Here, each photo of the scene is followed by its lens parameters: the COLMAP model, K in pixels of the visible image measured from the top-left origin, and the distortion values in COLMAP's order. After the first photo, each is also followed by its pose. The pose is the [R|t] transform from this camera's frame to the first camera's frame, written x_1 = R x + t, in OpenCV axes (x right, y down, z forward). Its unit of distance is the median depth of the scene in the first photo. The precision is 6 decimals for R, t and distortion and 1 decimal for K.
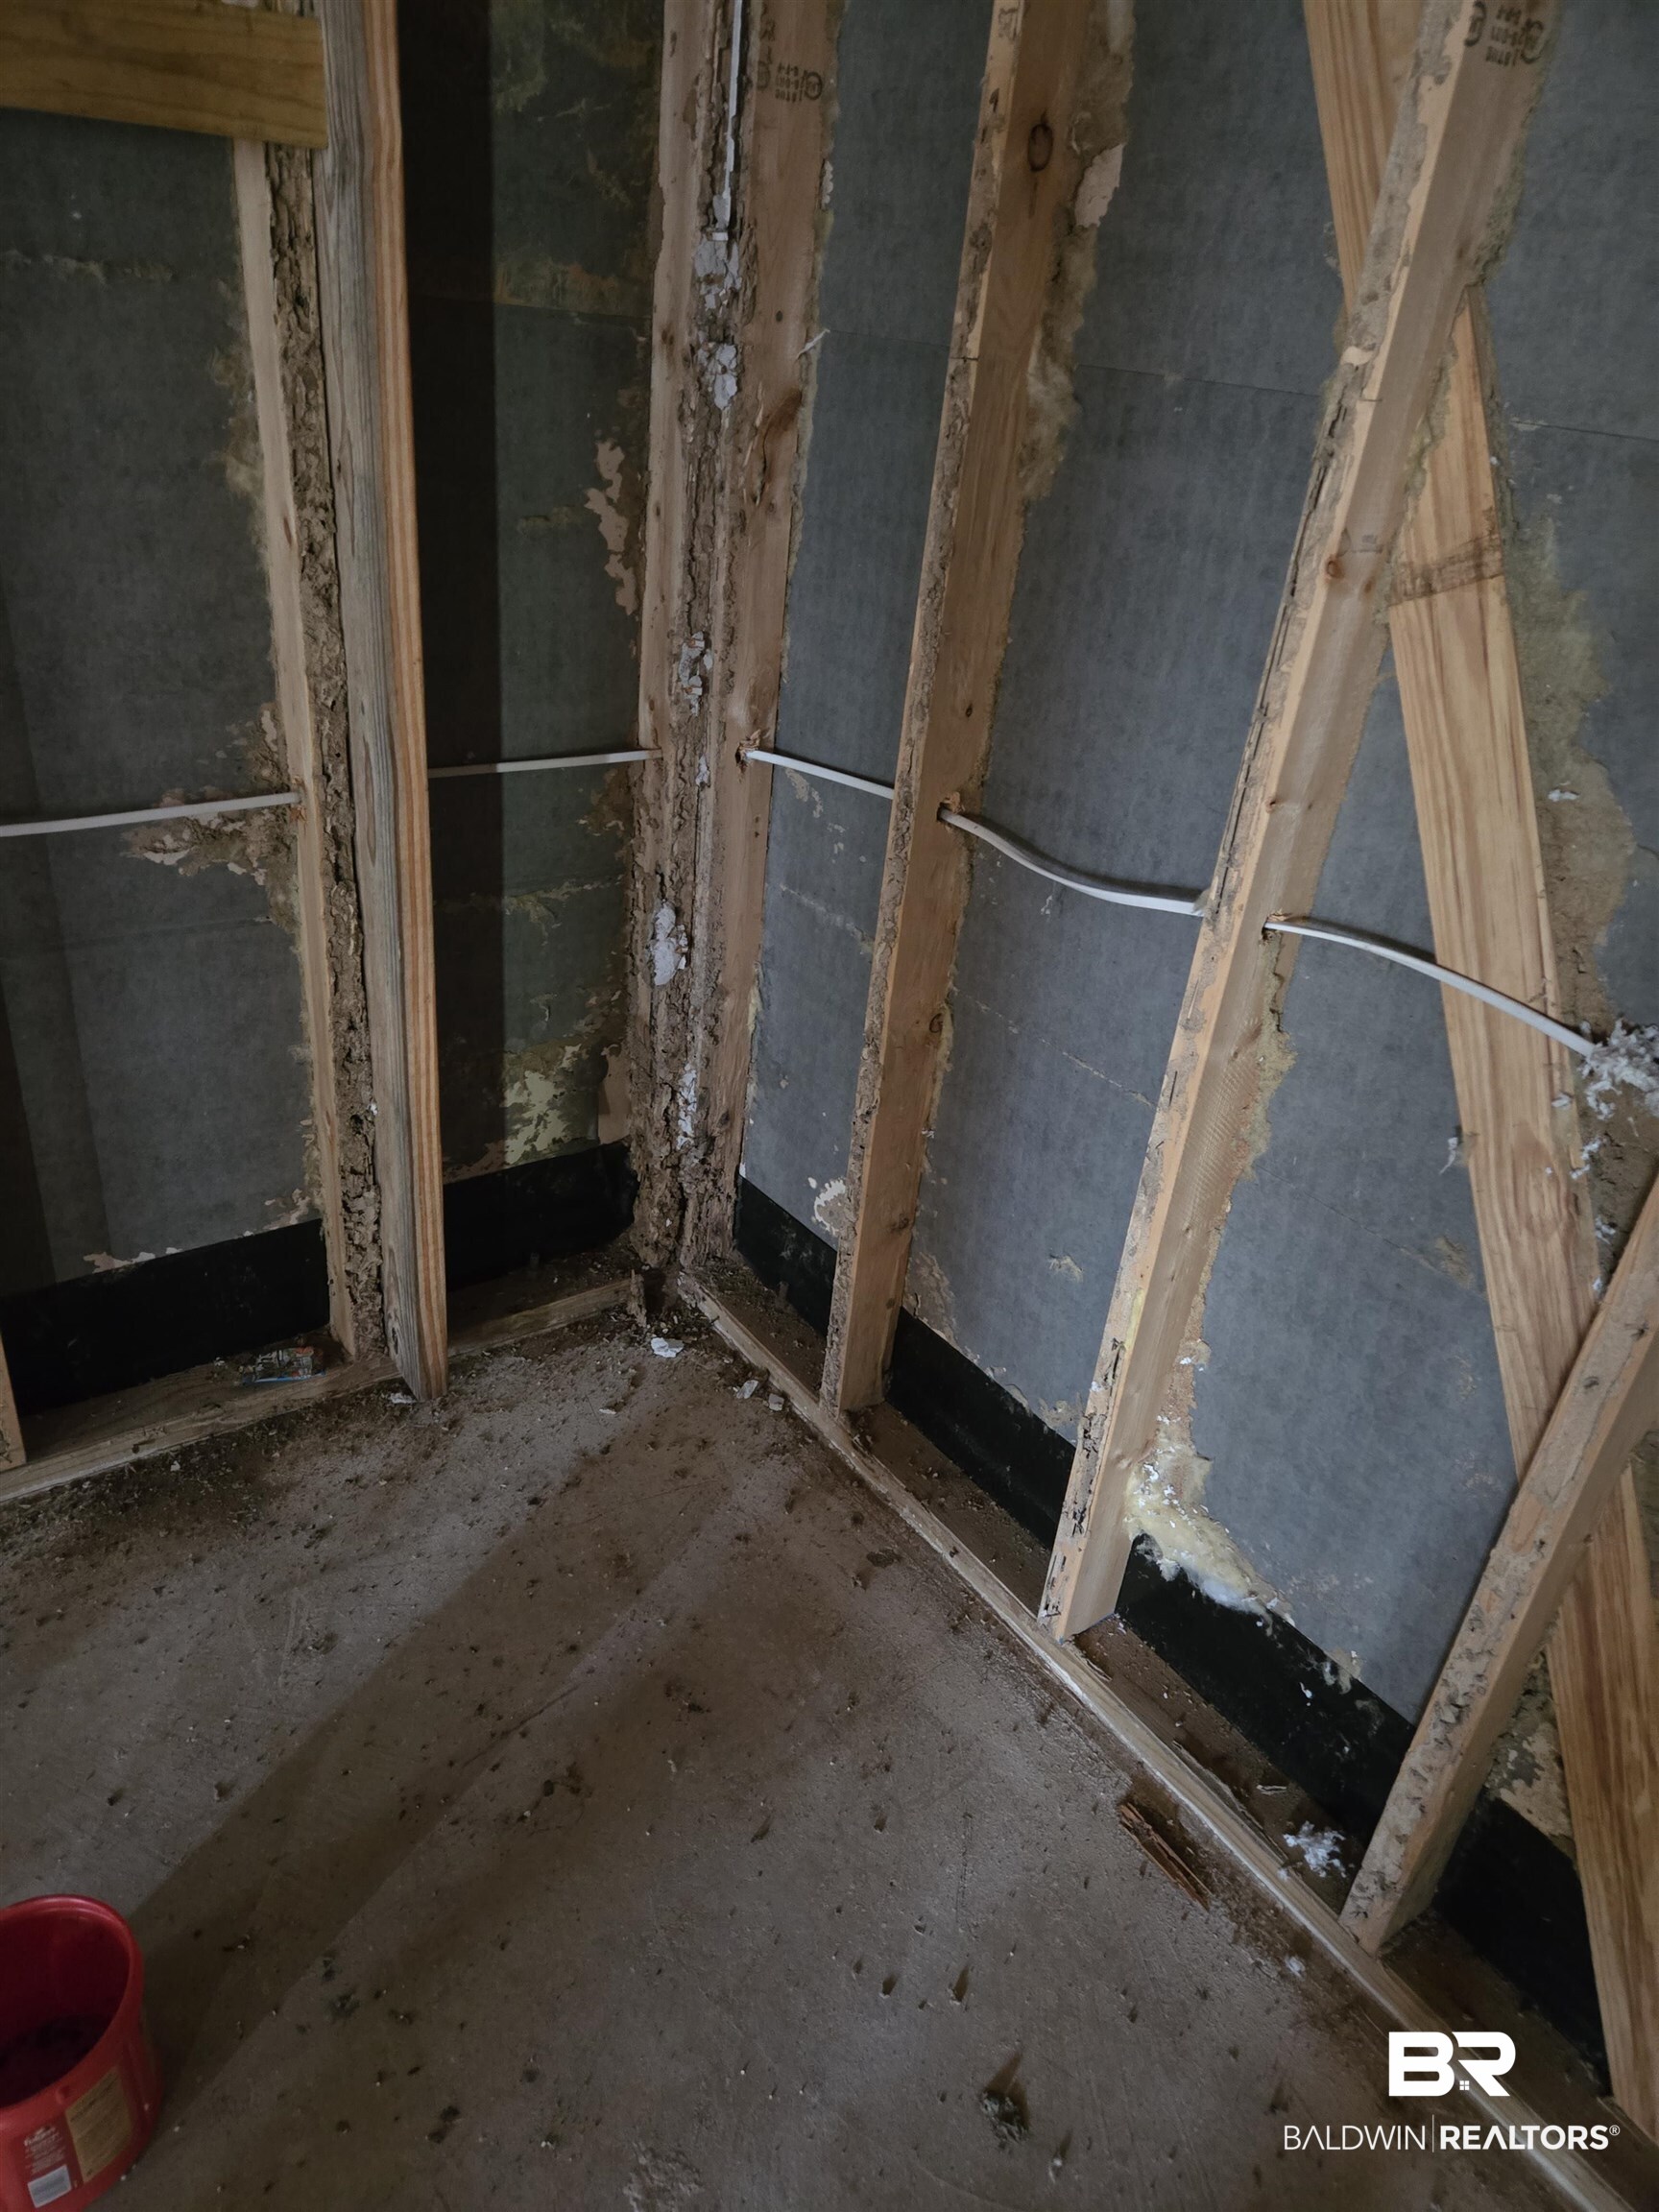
lens RADIAL K [[1482.0, 0, 827.9], [0, 1482.0, 1147.4], [0, 0, 1]] dist [0.073196, -0.066109]
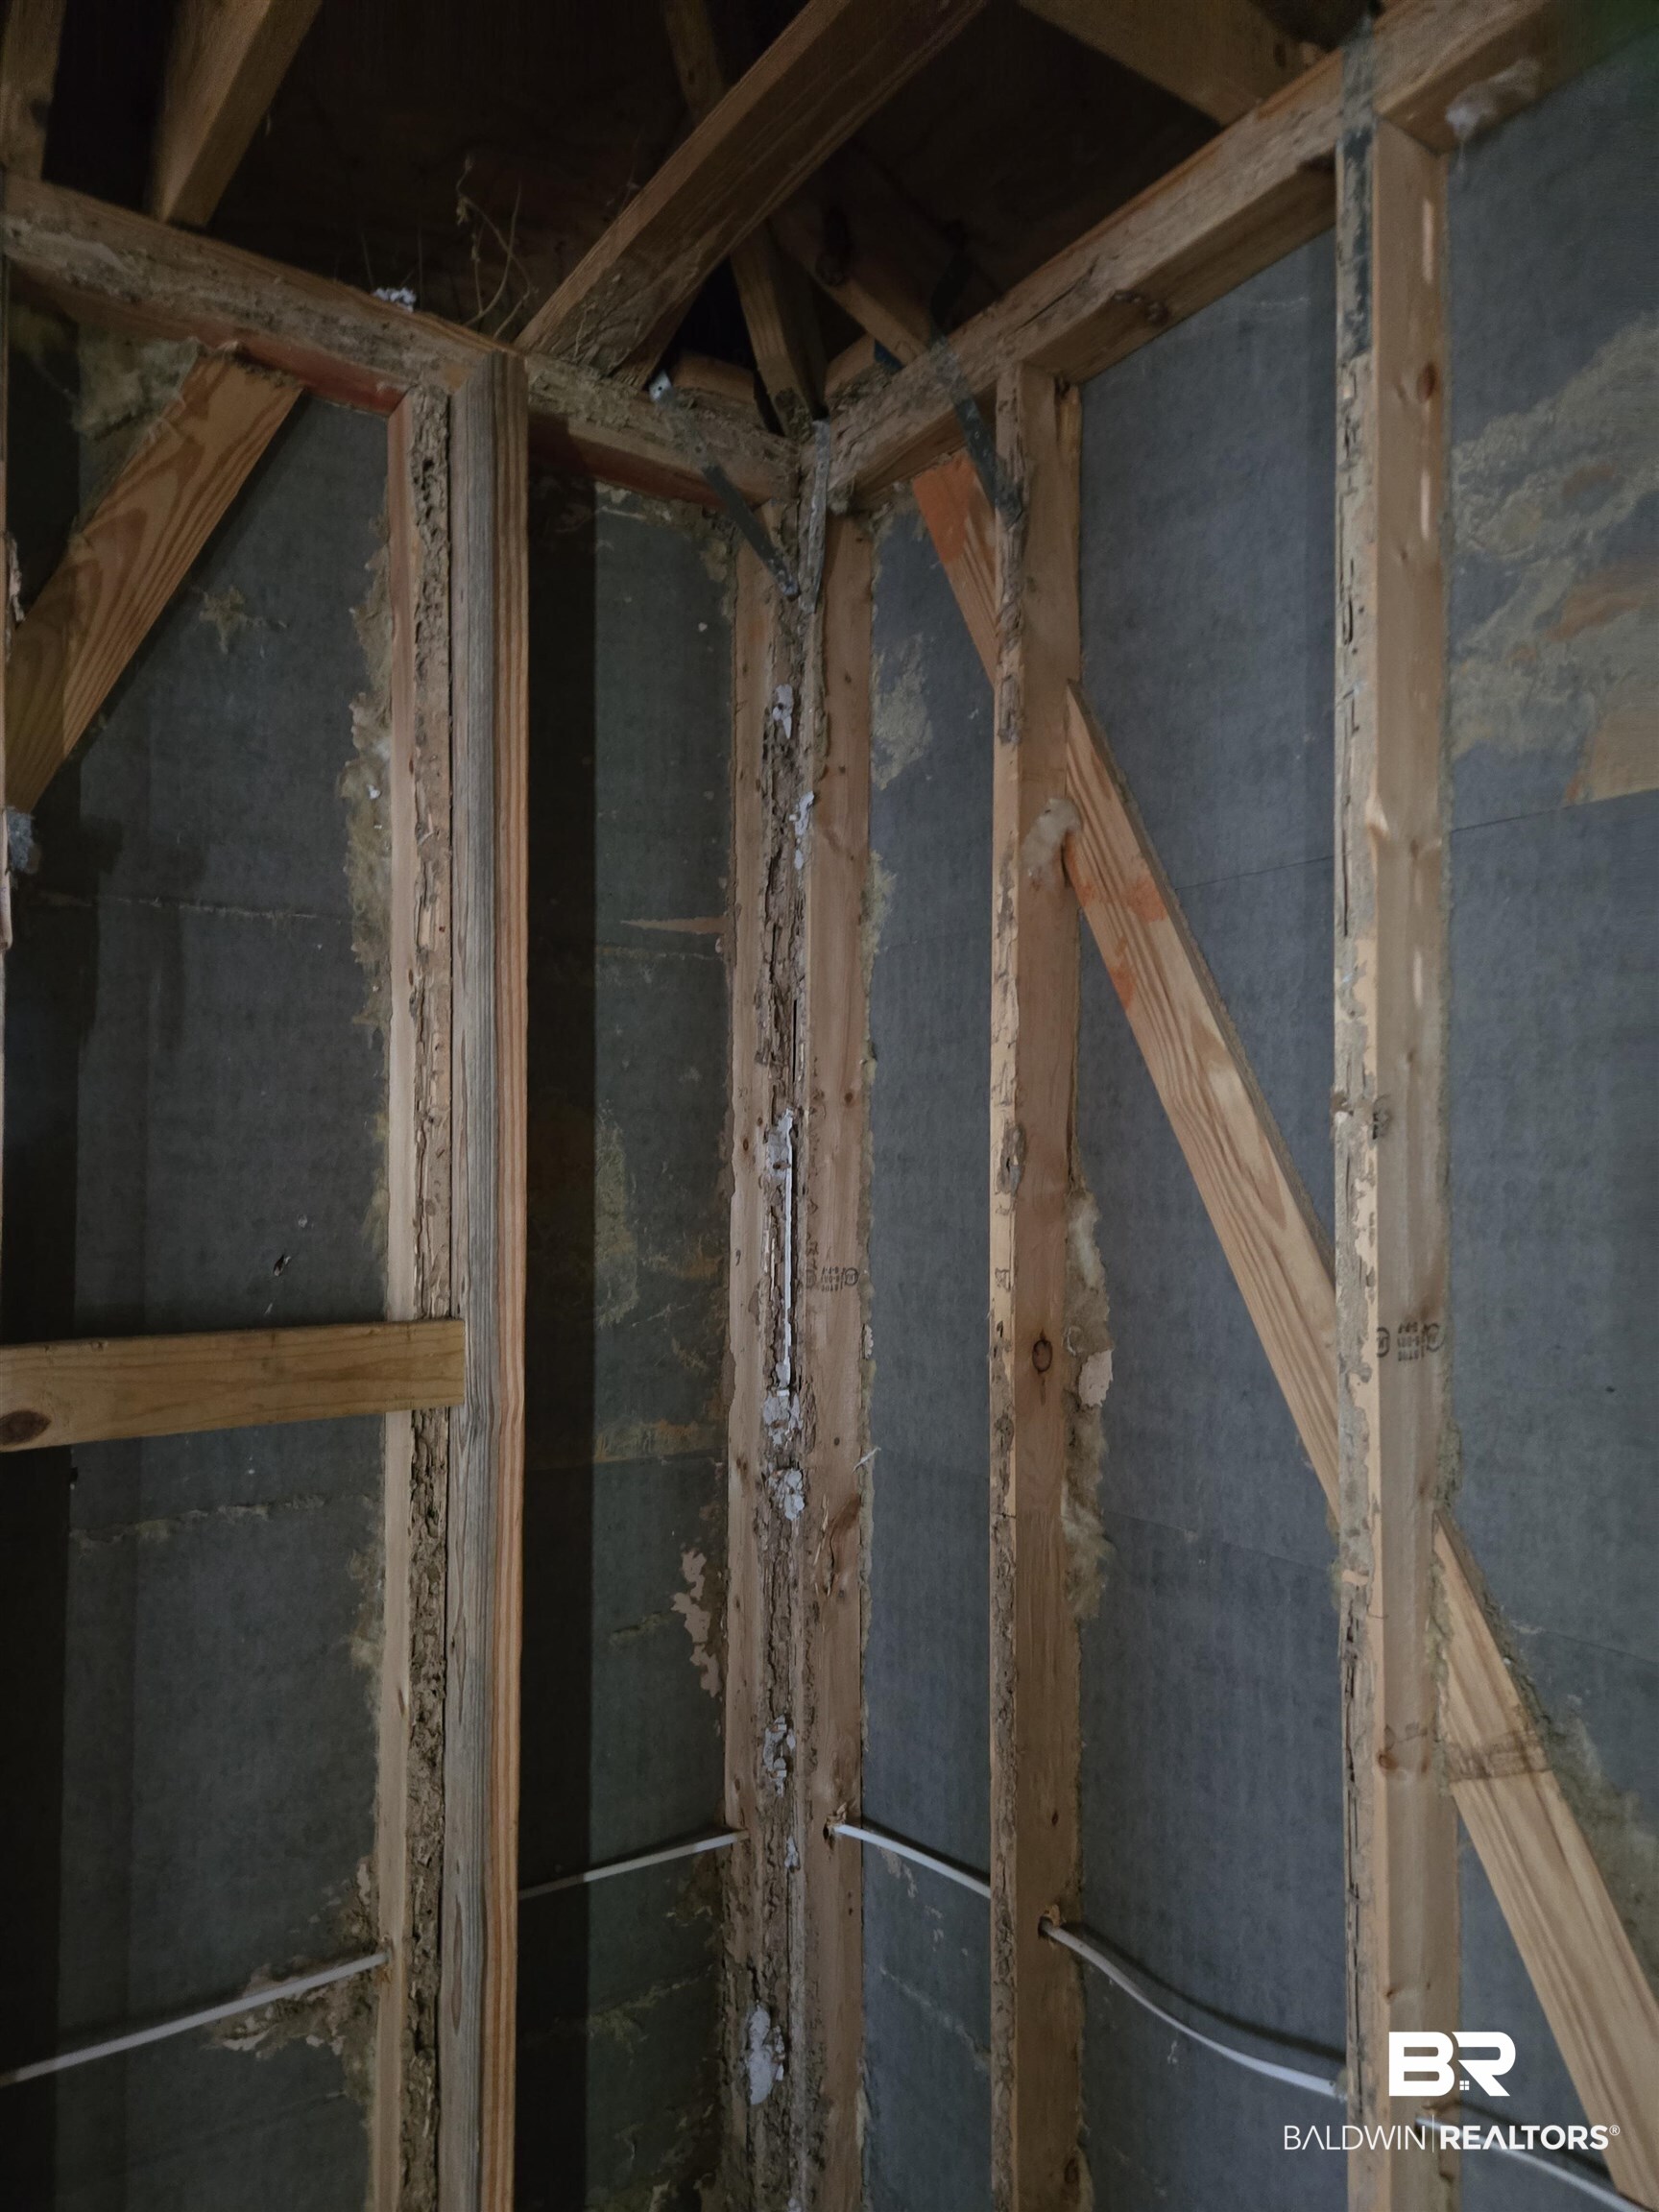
lens RADIAL K [[1482.0, 0, 827.9], [0, 1482.0, 1147.4], [0, 0, 1]] dist [0.073196, -0.066109]
pose [[0.994981, -0.097665, -0.021777, 0.008570], [0.072231, 0.851625, -0.519150, -0.159581], [0.069248, 0.514971, 0.854406, -0.102455]]
